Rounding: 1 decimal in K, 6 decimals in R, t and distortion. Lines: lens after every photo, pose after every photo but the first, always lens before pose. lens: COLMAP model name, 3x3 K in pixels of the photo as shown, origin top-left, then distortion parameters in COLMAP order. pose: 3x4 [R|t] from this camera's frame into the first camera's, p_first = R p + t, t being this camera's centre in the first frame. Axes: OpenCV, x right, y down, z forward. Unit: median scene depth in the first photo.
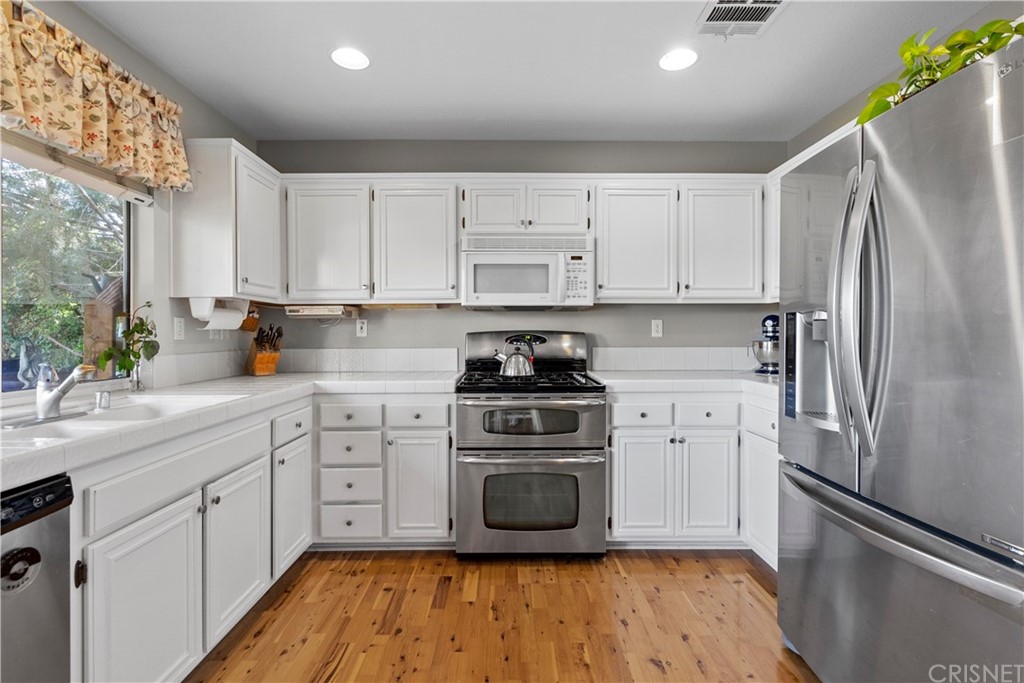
lens RADIAL K [[465.6, 0, 509.5], [0, 465.6, 334.3], [0, 0, 1]] dist [0.001918, 0.000269]
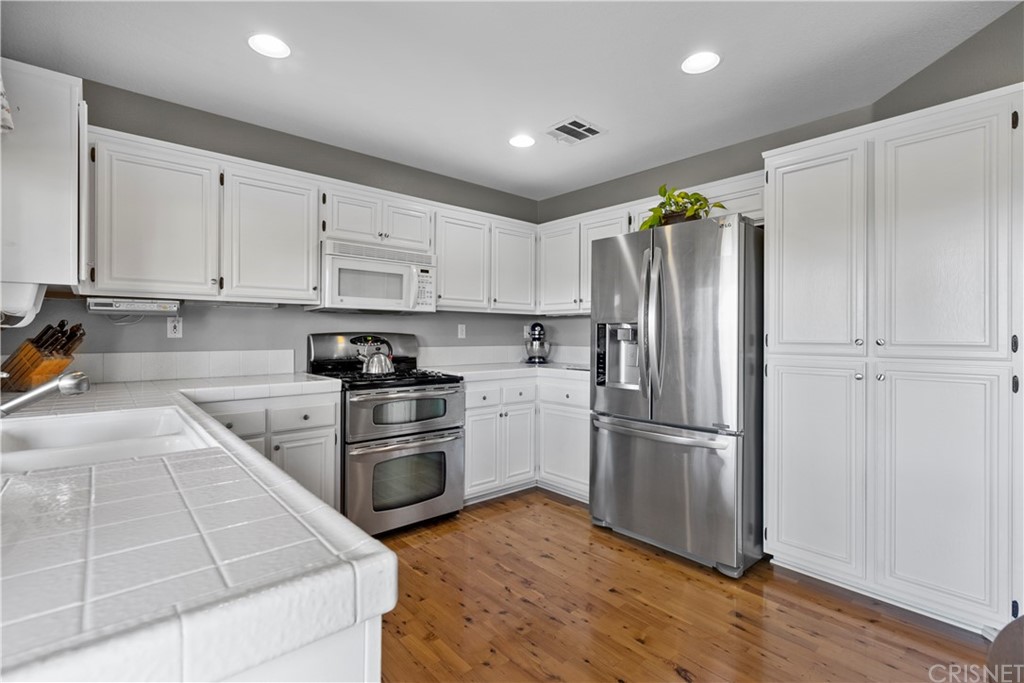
lens RADIAL K [[474.0, 0, 499.7], [0, 474.0, 335.2], [0, 0, 1]] dist [0.001797, -0.000166]
pose [[0.761425, 0.004646, 0.648236, -0.488272], [-0.004166, 0.999989, -0.002274, 0.000256], [-0.648240, -0.000969, 0.761436, -0.038328]]
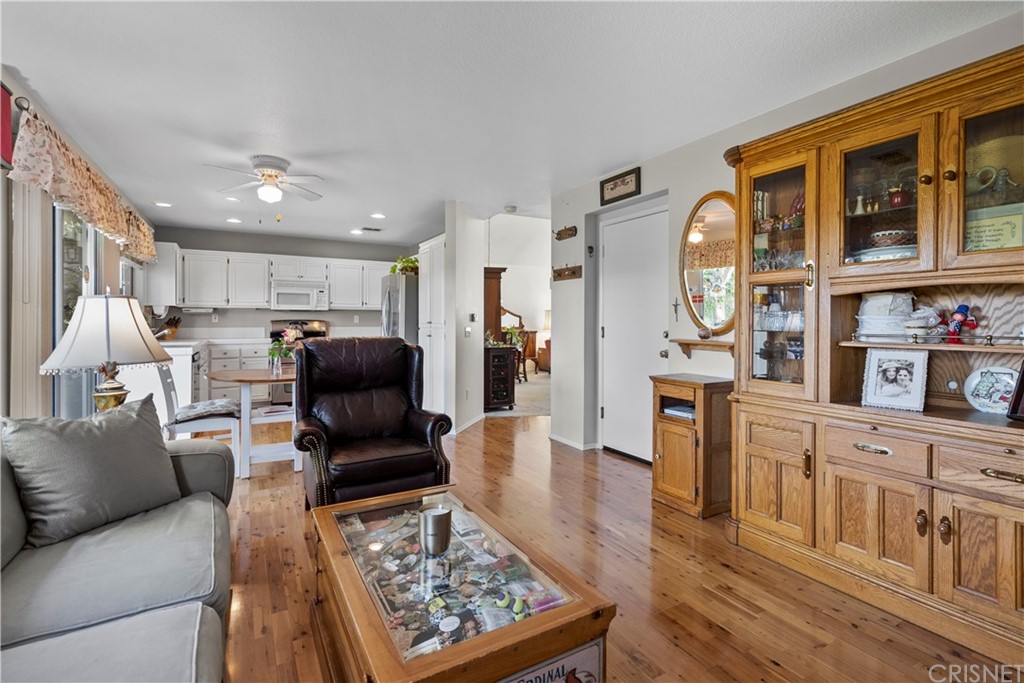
lens RADIAL K [[476.4, 0, 504.9], [0, 476.4, 321.3], [0, 0, 1]] dist [-0.000913, -0.000188]
pose [[0.876473, 0.003550, 0.481438, -0.233140], [-0.001486, 0.999988, -0.004667, 0.010715], [-0.481449, 0.003375, 0.876468, -1.792576]]
